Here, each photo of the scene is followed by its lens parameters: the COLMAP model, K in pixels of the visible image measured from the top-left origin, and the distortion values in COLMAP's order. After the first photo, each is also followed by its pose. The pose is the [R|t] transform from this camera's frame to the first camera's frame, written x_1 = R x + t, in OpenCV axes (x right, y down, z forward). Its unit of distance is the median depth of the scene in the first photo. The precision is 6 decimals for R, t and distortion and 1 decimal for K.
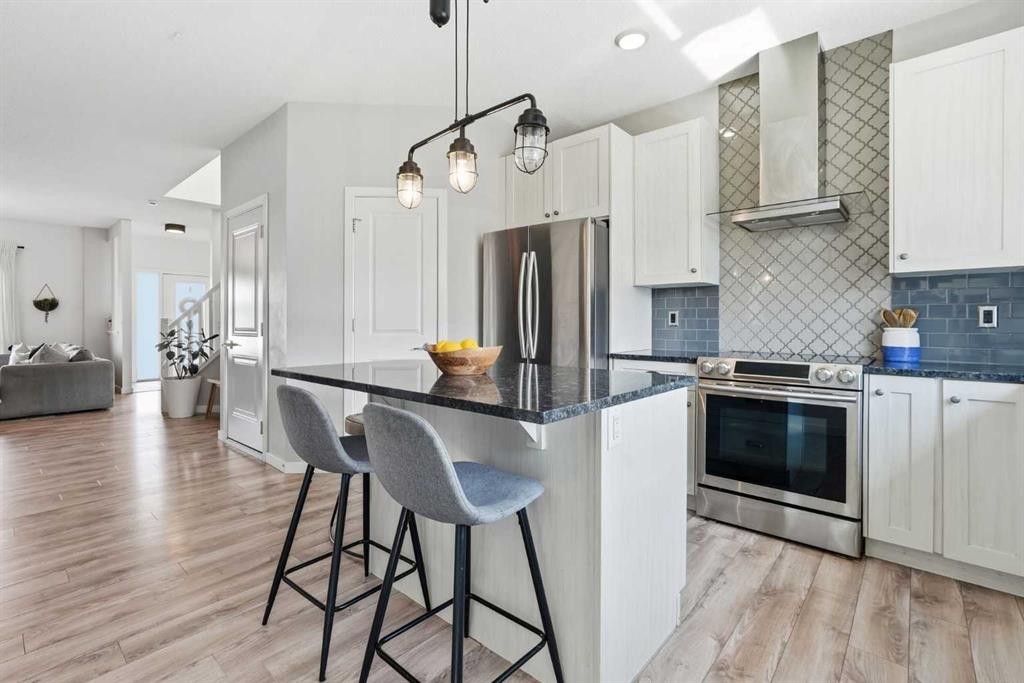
lens RADIAL K [[456.0, 0, 511.0], [0, 456.0, 326.0], [0, 0, 1]] dist [-0.015996, 0.008006]
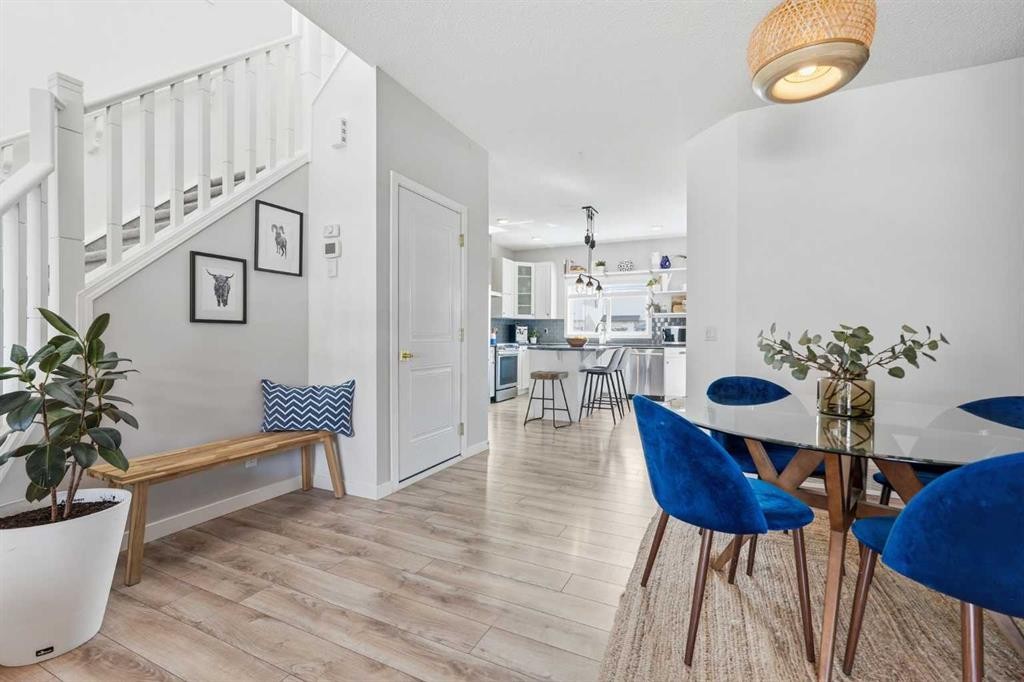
lens RADIAL K [[456.0, 0, 501.7], [0, 456.0, 338.9], [0, 0, 1]] dist [-0.015996, 0.008006]
pose [[-0.253309, -0.009264, 0.967341, -2.396283], [0.004786, 0.999930, 0.010829, 0.009550], [-0.967373, 0.007373, -0.253247, 1.787976]]
